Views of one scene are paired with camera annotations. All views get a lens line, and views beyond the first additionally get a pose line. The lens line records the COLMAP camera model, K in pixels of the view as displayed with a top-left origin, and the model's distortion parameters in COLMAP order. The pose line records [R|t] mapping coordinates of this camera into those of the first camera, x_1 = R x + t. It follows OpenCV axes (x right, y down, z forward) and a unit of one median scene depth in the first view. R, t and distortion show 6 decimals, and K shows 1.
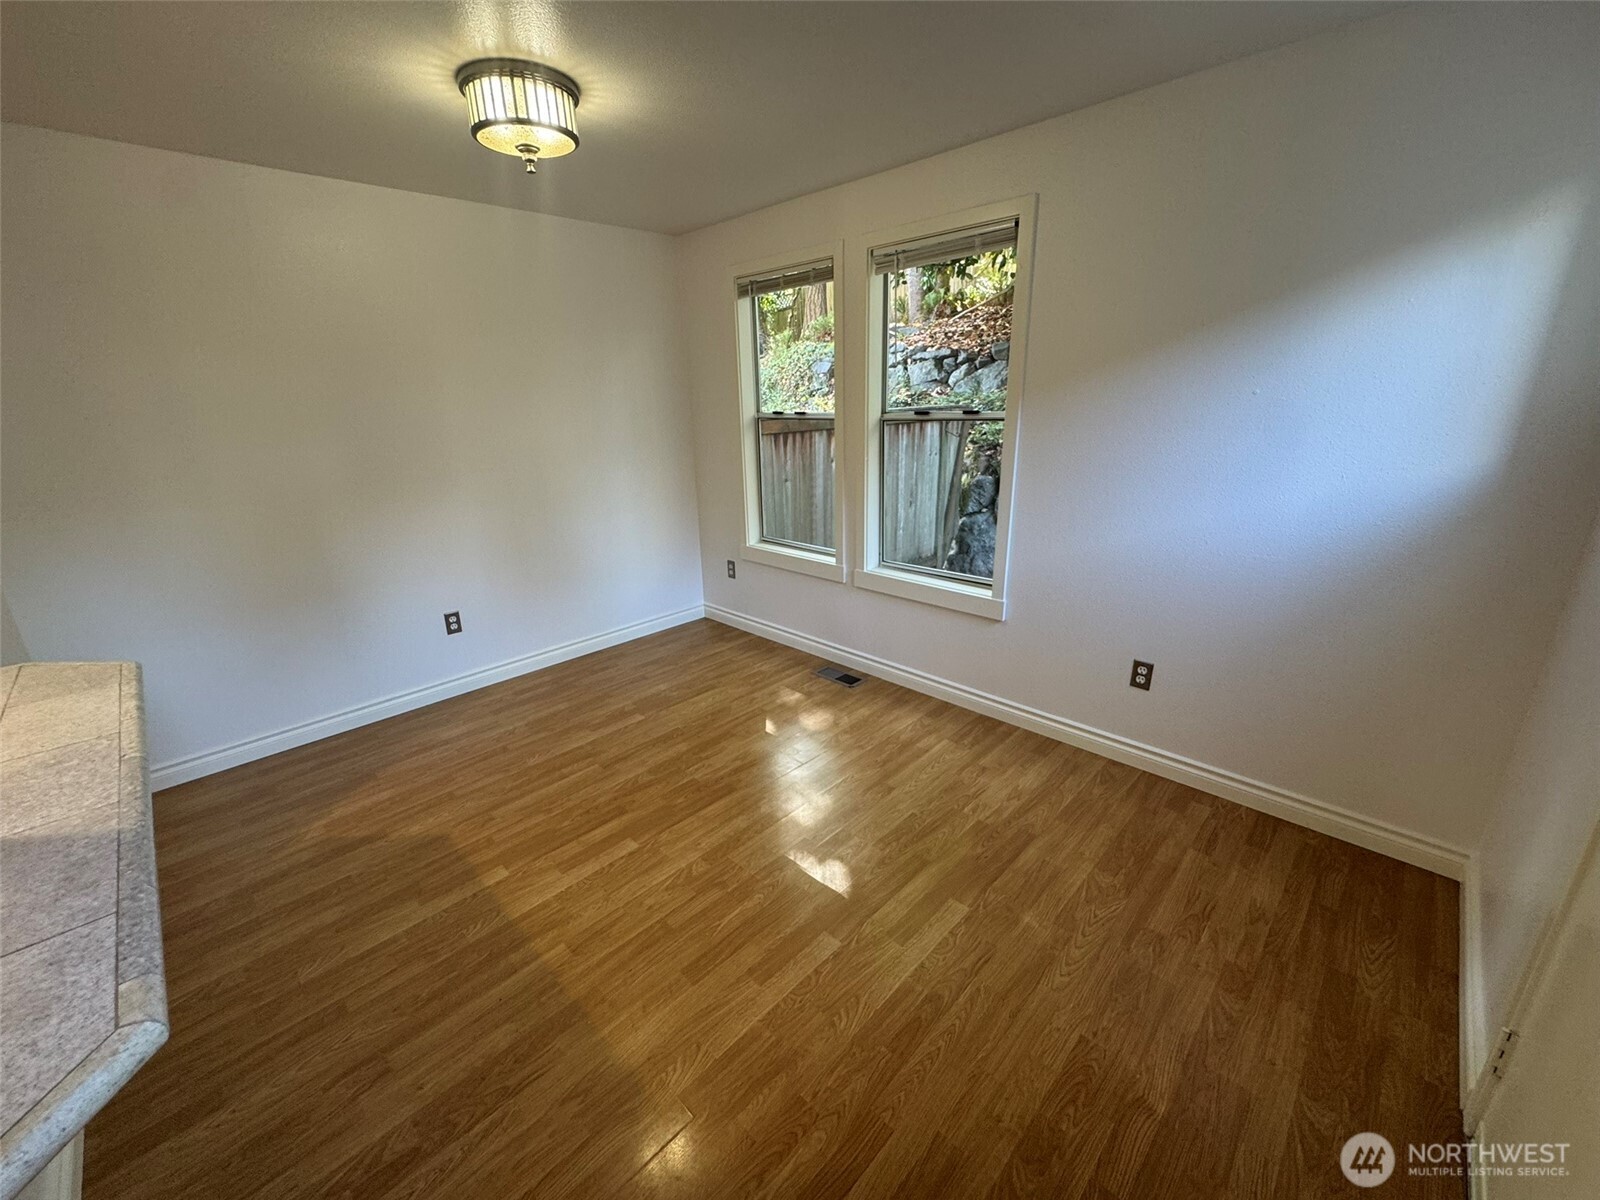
lens RADIAL K [[639.3, 0, 801.7], [0, 639.3, 598.9], [0, 0, 1]] dist [-0.003933, 0.000589]
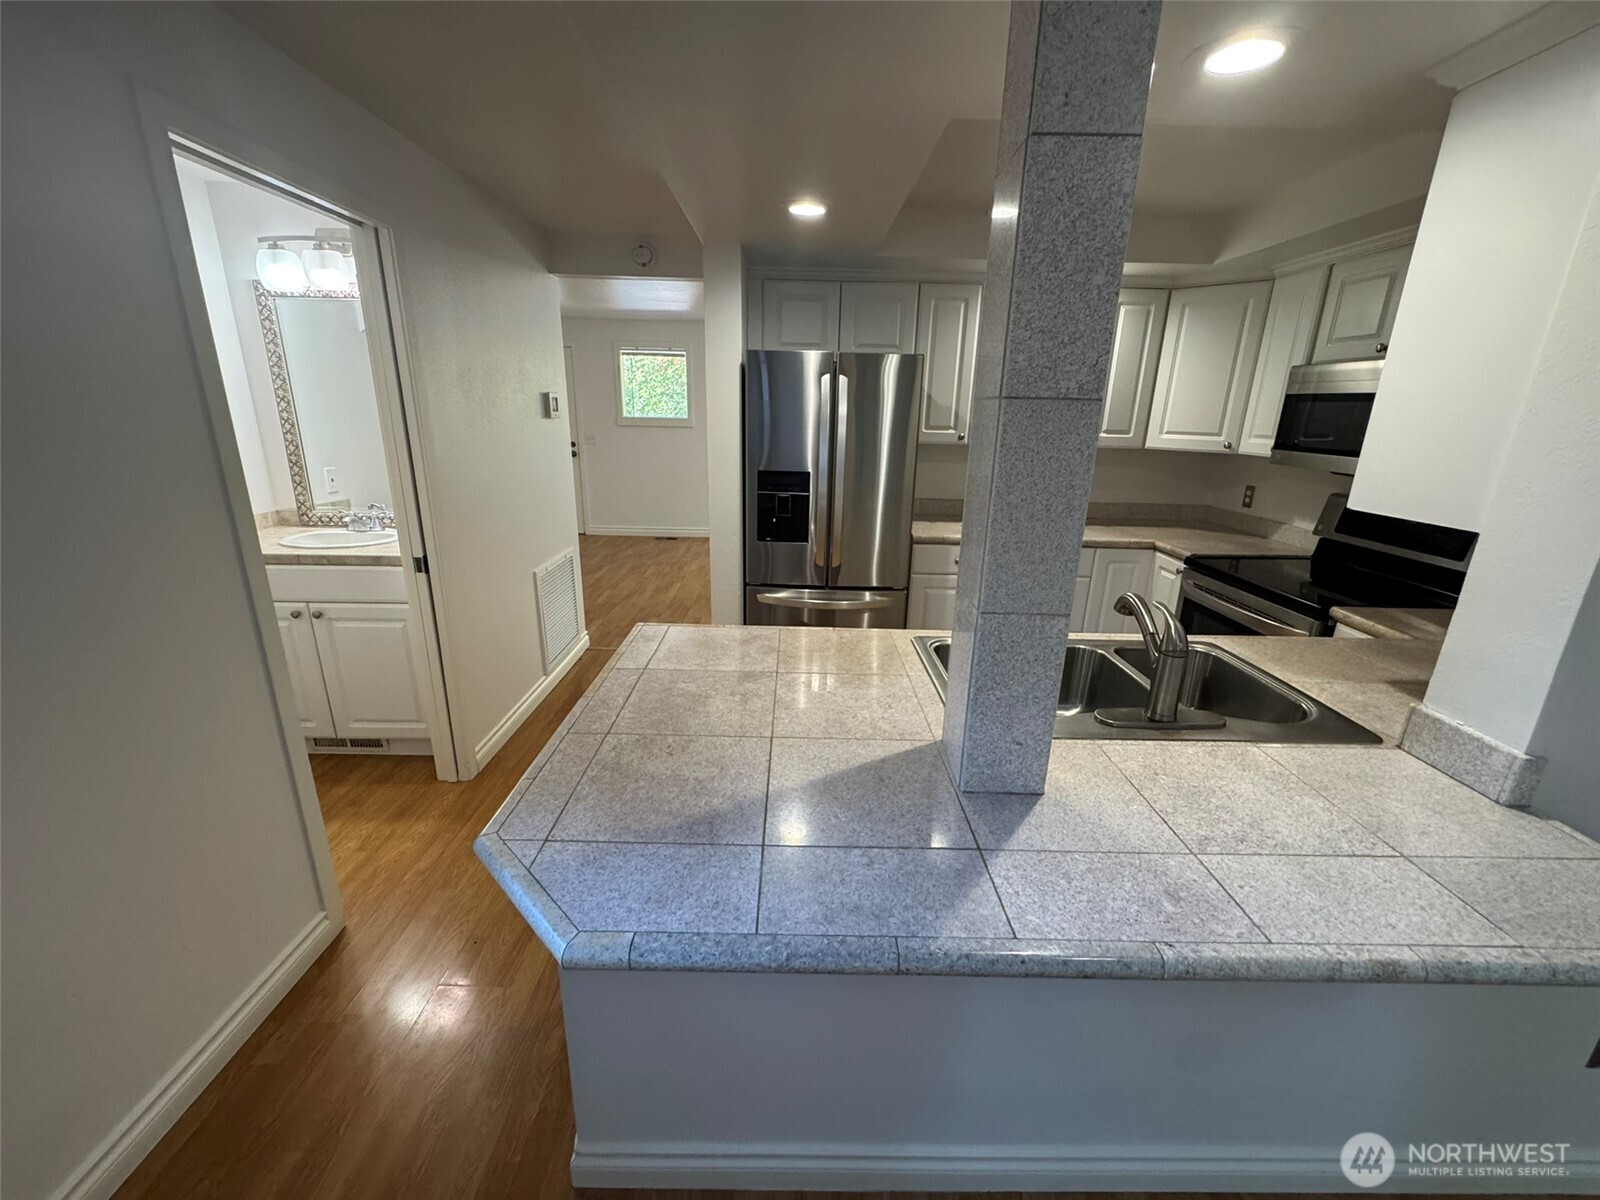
lens RADIAL K [[639.3, 0, 799.7], [0, 639.3, 595.3], [0, 0, 1]] dist [-0.003933, 0.000589]
pose [[-0.711759, 0.205929, -0.671560, -0.141691], [-0.222040, 0.841077, 0.493241, -0.132875], [0.666406, 0.500182, -0.552920, 0.355116]]
